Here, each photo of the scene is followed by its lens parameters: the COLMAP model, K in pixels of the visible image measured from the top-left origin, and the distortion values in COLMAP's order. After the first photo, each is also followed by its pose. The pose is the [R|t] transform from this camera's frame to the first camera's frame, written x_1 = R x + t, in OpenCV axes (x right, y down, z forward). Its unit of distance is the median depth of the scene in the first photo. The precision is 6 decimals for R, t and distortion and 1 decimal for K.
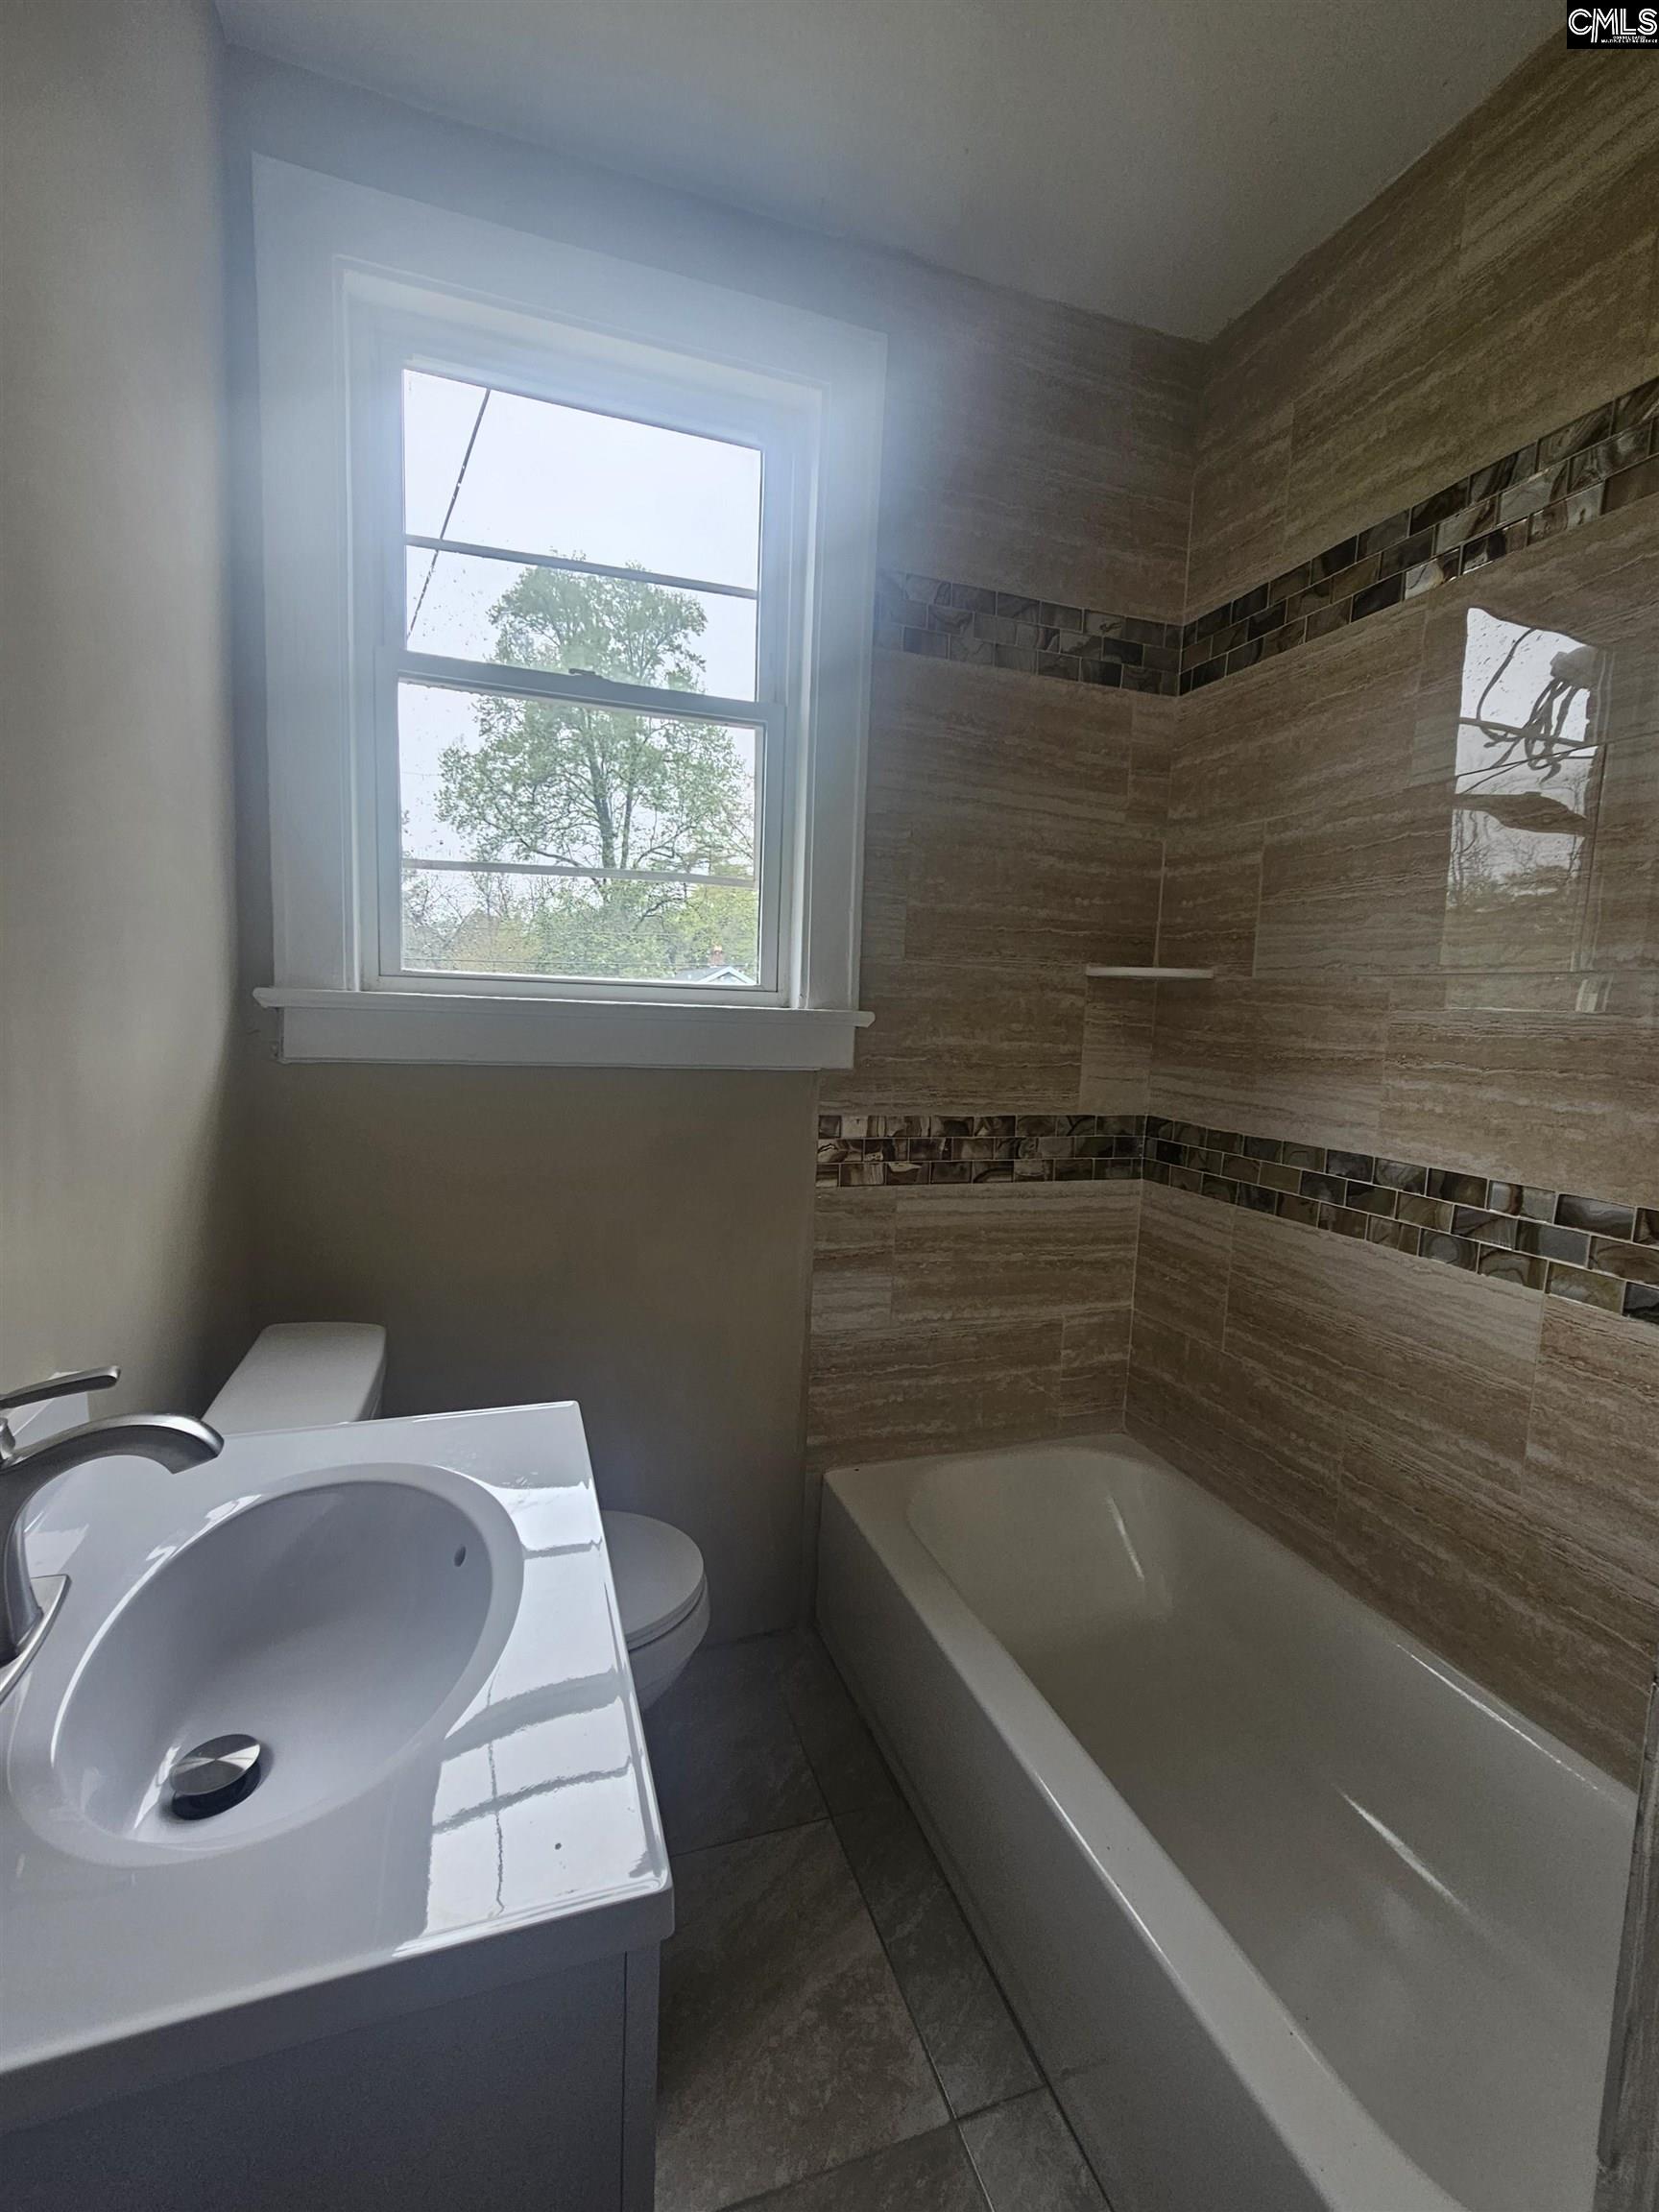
lens RADIAL K [[970.9, 0, 830.7], [0, 970.9, 1097.2], [0, 0, 1]] dist [-0.007753, 0.002768]
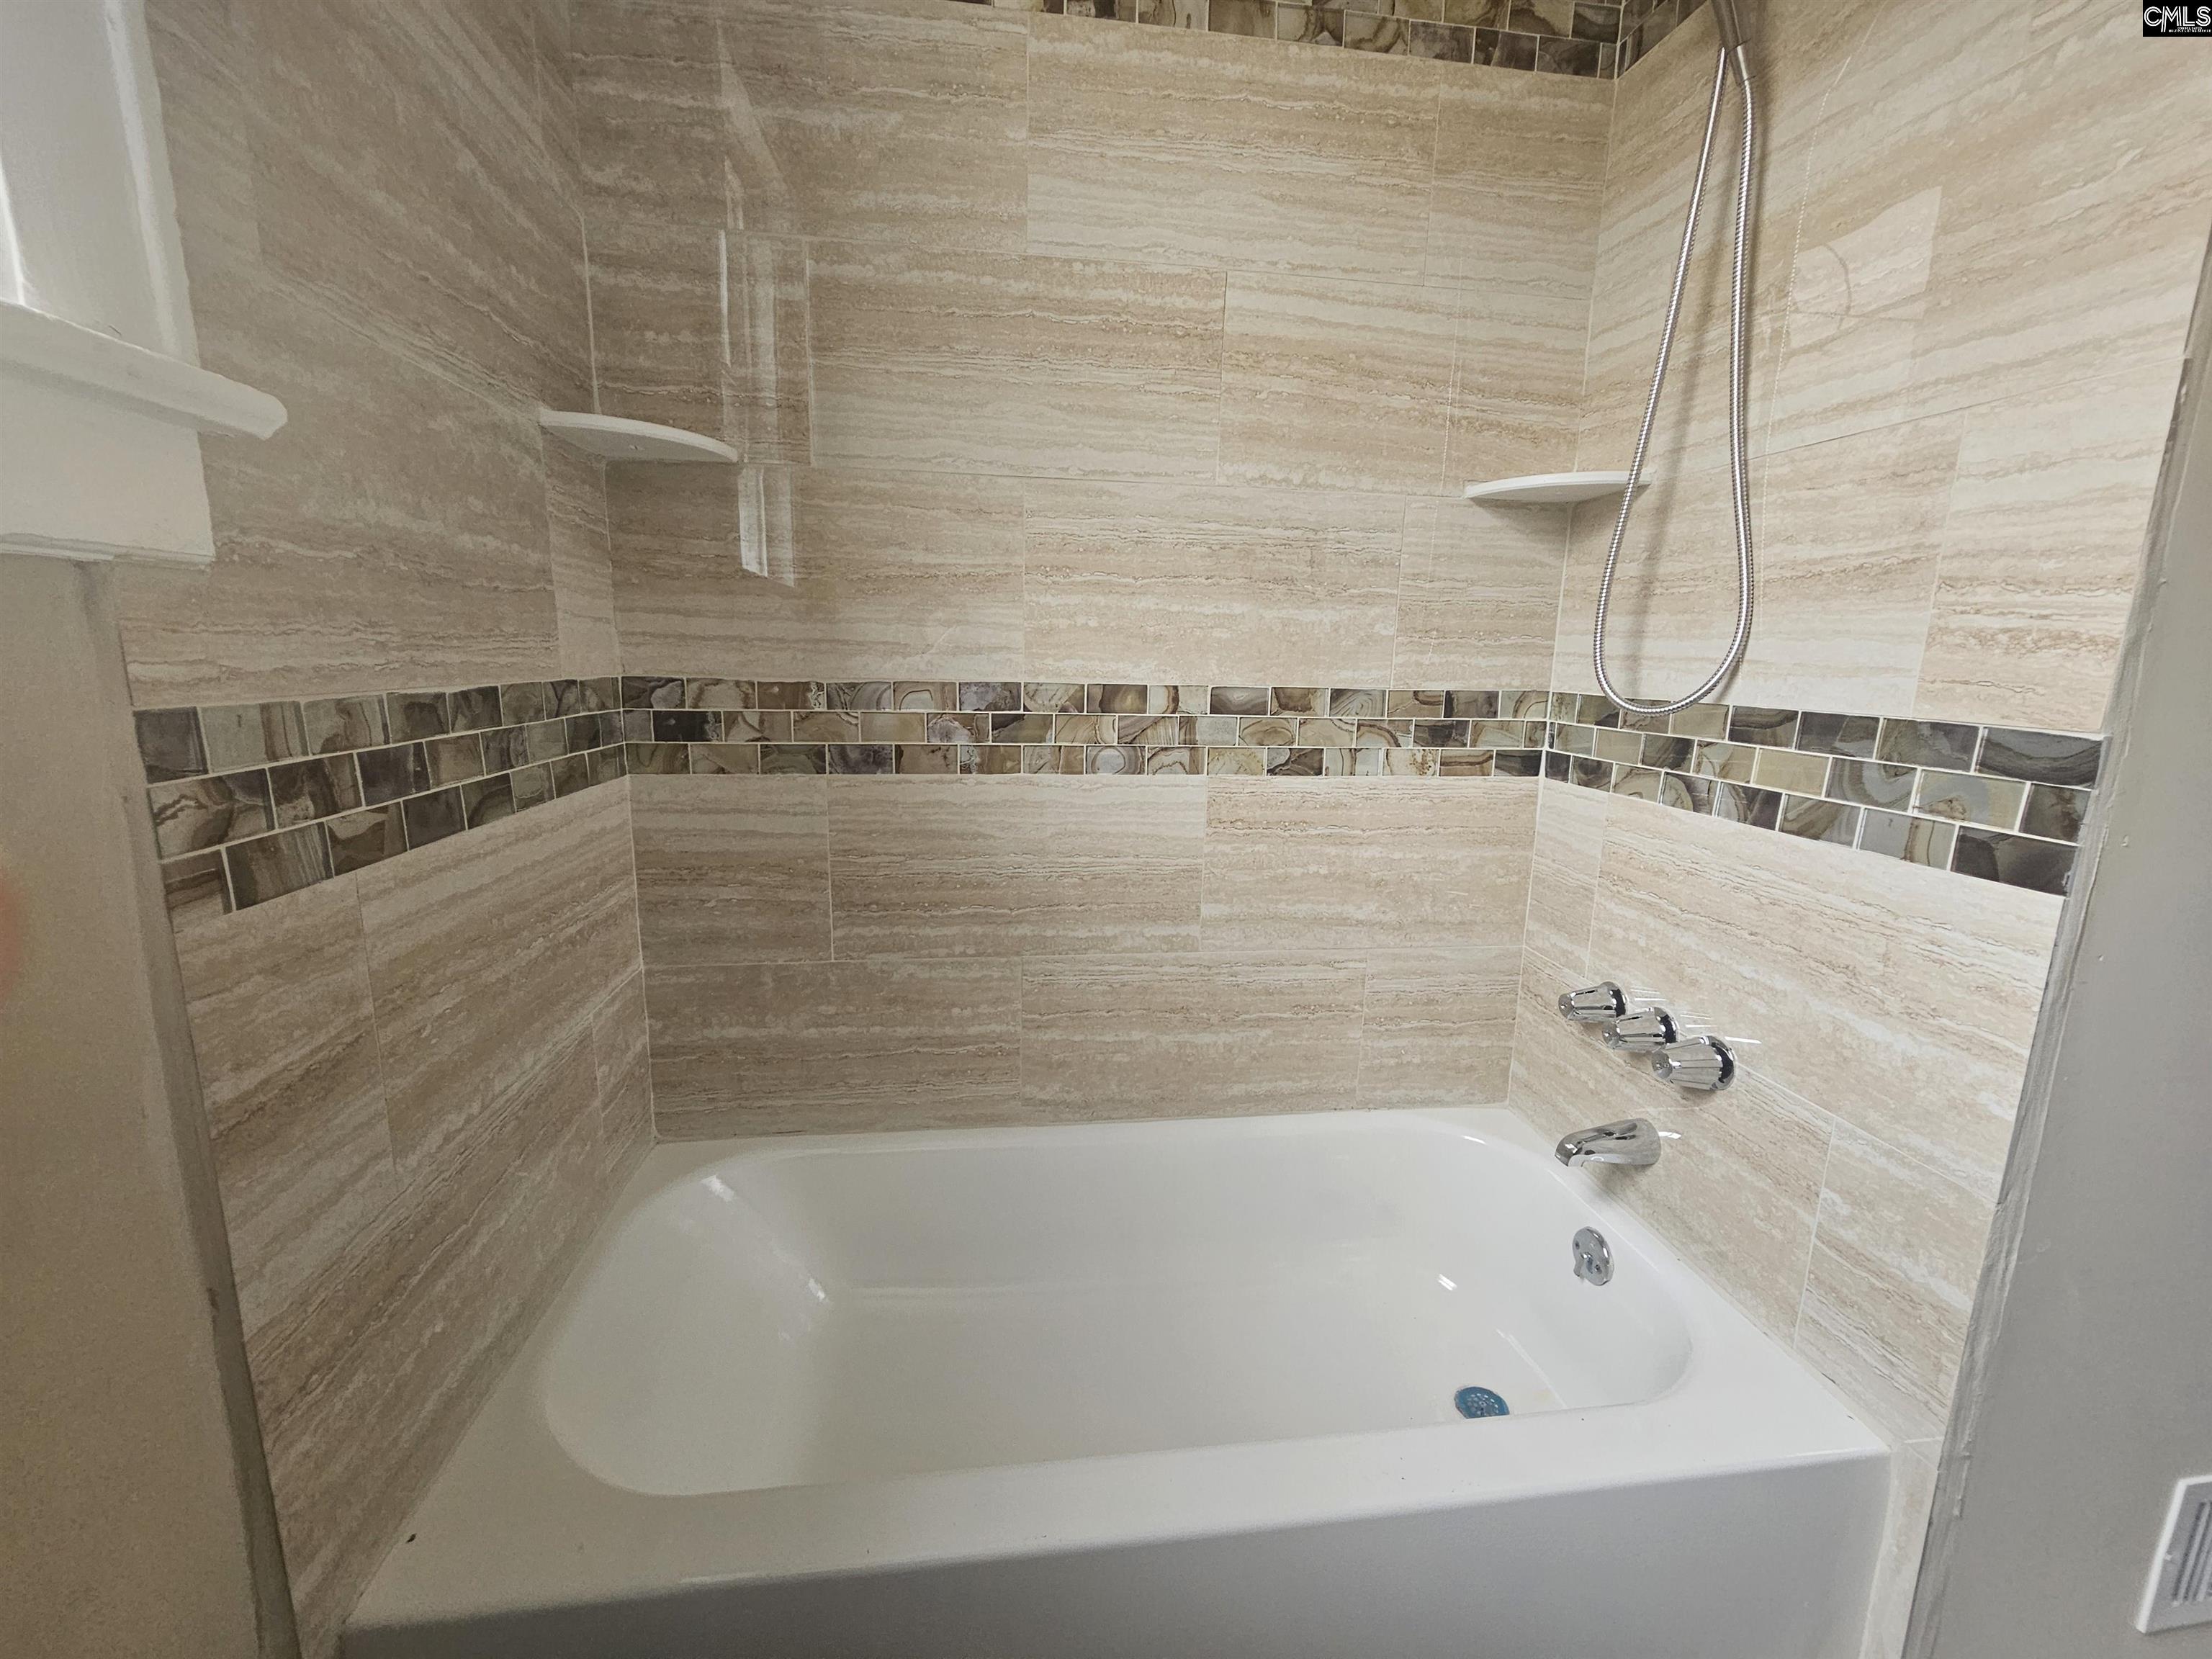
lens RADIAL K [[912.0, 0, 1071.1], [0, 912.0, 830.6], [0, 0, 1]] dist [-0.003878, -0.000237]
pose [[0.196331, -0.217193, 0.956181, -0.275665], [0.079986, 0.975457, 0.205148, 0.023268], [-0.977270, 0.036204, 0.208885, 0.729700]]
